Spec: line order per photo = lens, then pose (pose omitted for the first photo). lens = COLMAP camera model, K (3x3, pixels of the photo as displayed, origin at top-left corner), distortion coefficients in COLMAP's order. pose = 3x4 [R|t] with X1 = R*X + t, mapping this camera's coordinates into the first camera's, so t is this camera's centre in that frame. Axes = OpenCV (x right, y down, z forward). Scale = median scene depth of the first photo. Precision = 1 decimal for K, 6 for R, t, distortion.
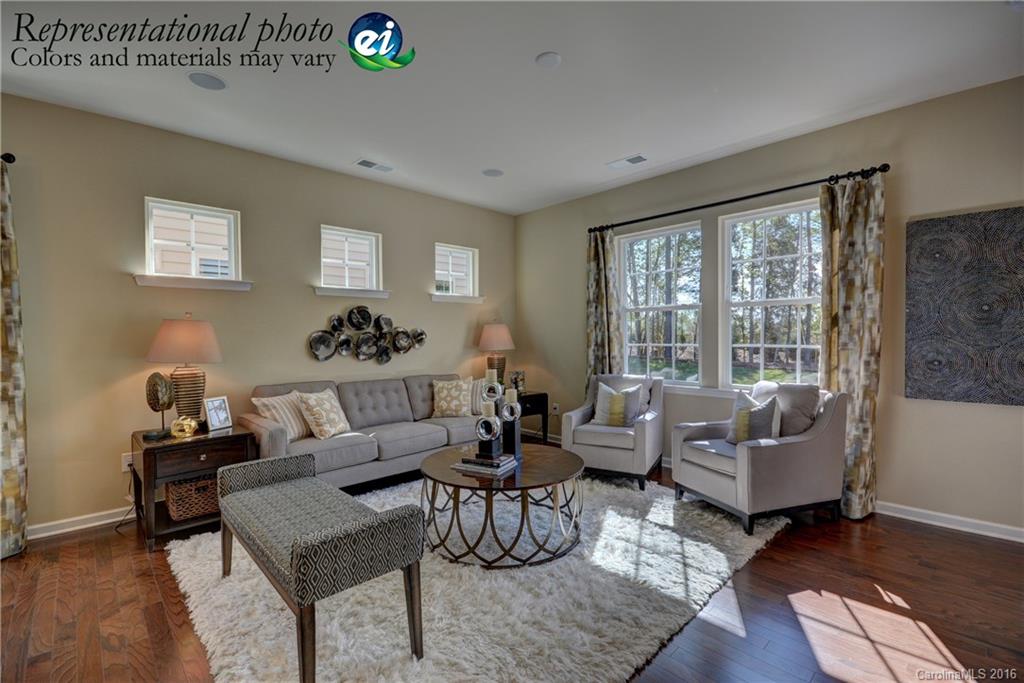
lens RADIAL K [[451.0, 0, 518.0], [0, 451.0, 342.7], [0, 0, 1]] dist [-0.000550, -0.000991]
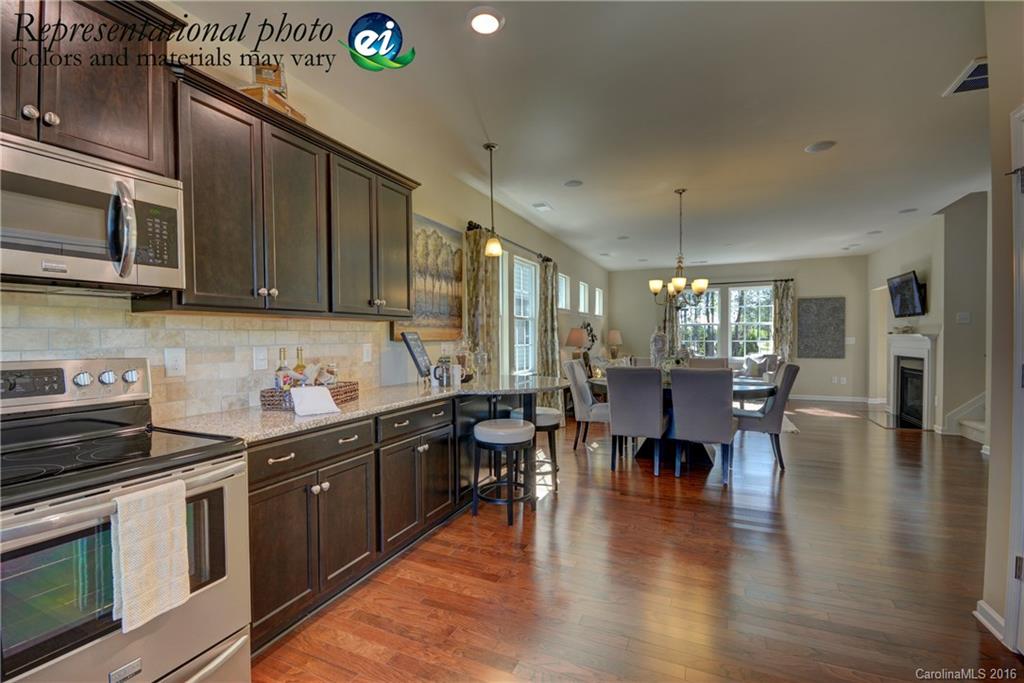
lens RADIAL K [[451.0, 0, 509.5], [0, 451.0, 343.2], [0, 0, 1]] dist [-0.000550, -0.000991]
pose [[0.928057, -0.001806, 0.372435, -1.985547], [0.005293, 0.999951, -0.008339, 0.039395], [-0.372402, 0.009710, 0.928021, -1.032311]]
